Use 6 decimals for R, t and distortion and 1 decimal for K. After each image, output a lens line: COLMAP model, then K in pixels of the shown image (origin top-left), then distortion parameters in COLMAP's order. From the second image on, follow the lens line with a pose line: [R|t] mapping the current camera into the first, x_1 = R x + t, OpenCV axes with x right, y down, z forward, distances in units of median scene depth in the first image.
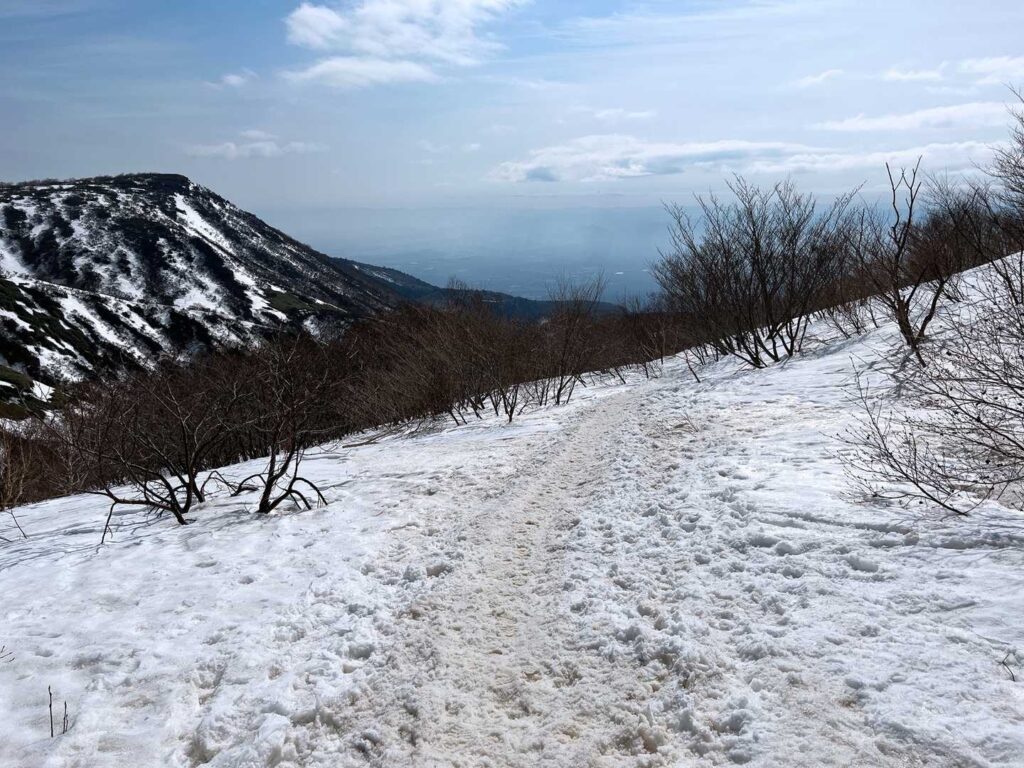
lens RADIAL K [[409.0, 0, 511.0], [0, 409.0, 383.7], [0, 0, 1]] dist [0.001024, 0.000135]
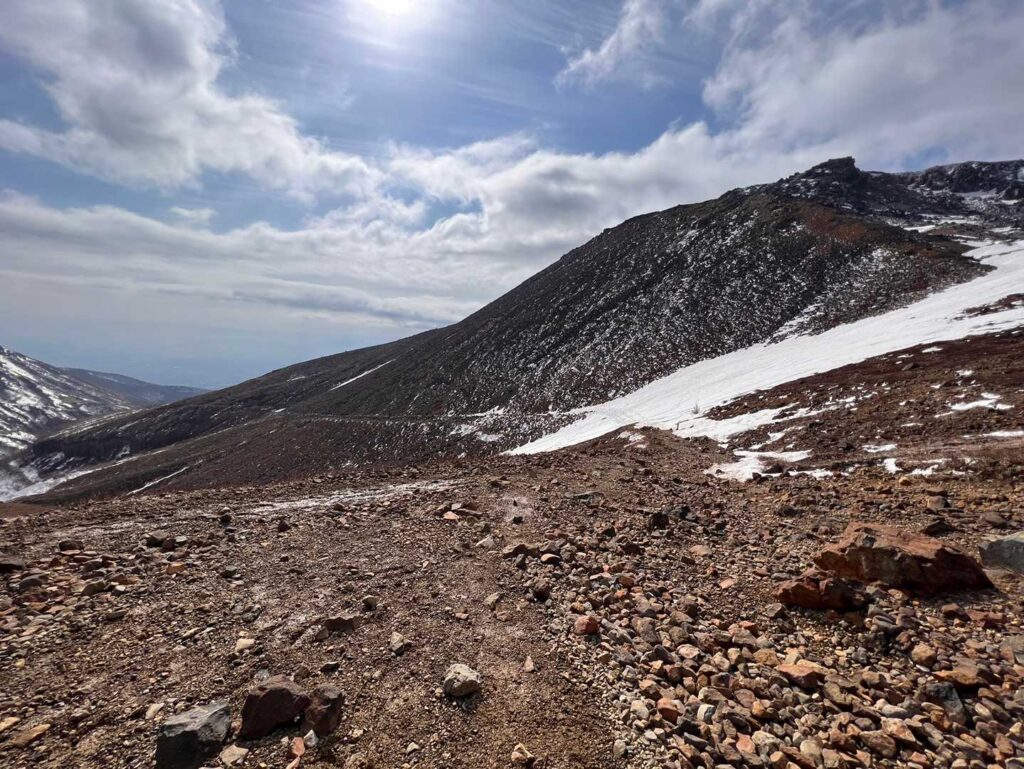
lens RADIAL K [[409.0, 0, 513.3], [0, 409.0, 386.7], [0, 0, 1]] dist [0.001024, 0.000135]
pose [[0.869284, -0.015251, 0.494077, 0.653551], [0.093947, 0.986403, -0.134844, 0.348859], [-0.485303, 0.163635, 0.858897, -2.743149]]
